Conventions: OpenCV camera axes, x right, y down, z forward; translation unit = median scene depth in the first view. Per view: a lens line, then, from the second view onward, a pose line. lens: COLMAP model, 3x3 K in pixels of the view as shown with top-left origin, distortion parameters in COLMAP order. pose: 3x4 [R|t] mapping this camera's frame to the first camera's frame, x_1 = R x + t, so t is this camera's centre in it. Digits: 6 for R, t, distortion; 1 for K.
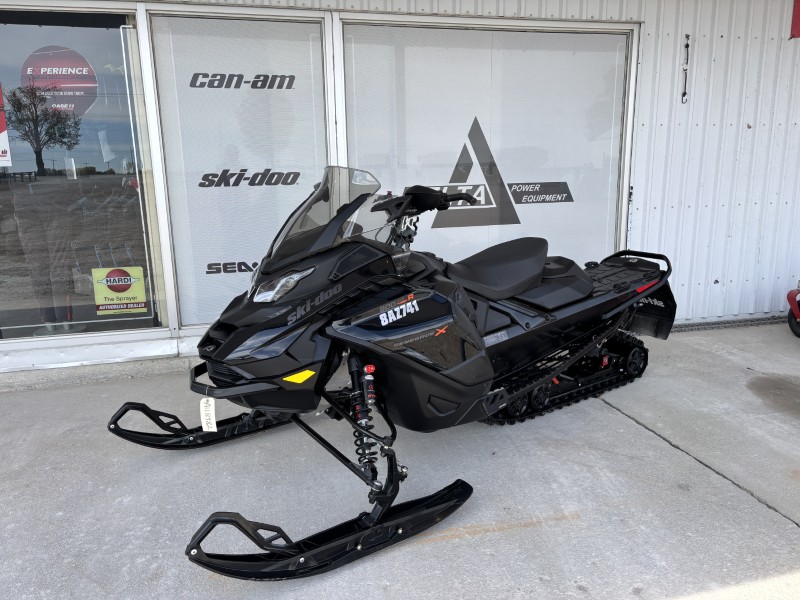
lens RADIAL K [[603.9, 0, 391.1], [0, 603.9, 300.6], [0, 0, 1]] dist [0.036241, -0.043382]
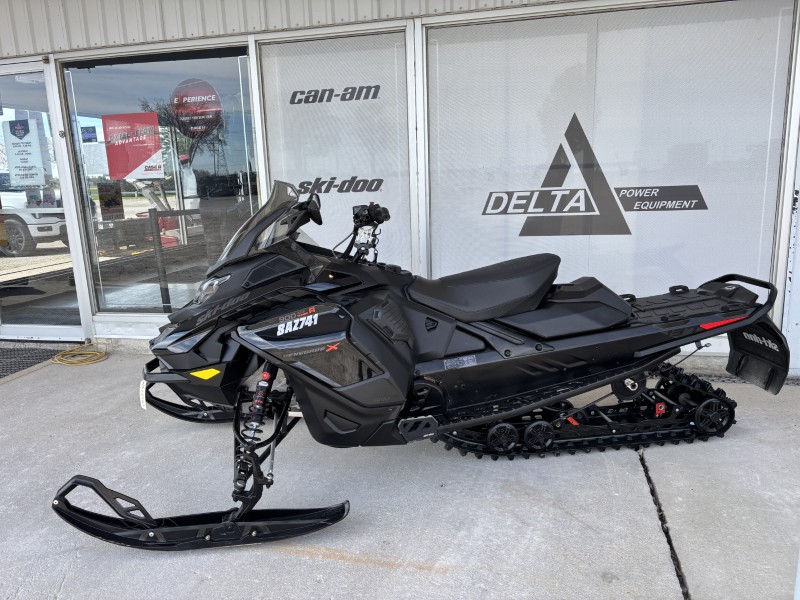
lens RADIAL K [[603.9, 0, 391.1], [0, 603.9, 300.6], [0, 0, 1]] dist [0.036241, -0.043382]
pose [[0.883037, 0.082092, -0.462068, 0.377089], [-0.078465, 0.996549, 0.027098, -0.036612], [0.462698, 0.012328, 0.886430, 0.101962]]
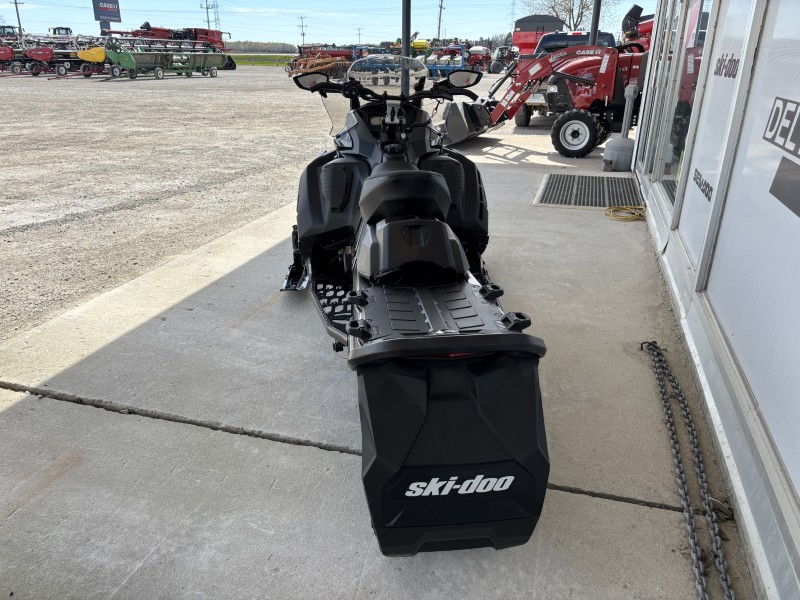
lens RADIAL K [[603.9, 0, 391.1], [0, 603.9, 300.6], [0, 0, 1]] dist [0.036241, -0.043382]
pose [[-0.527468, 0.343148, -0.777192, 0.704119], [-0.161396, 0.857668, 0.488217, -0.264663], [0.834104, 0.382955, -0.397010, 1.114878]]
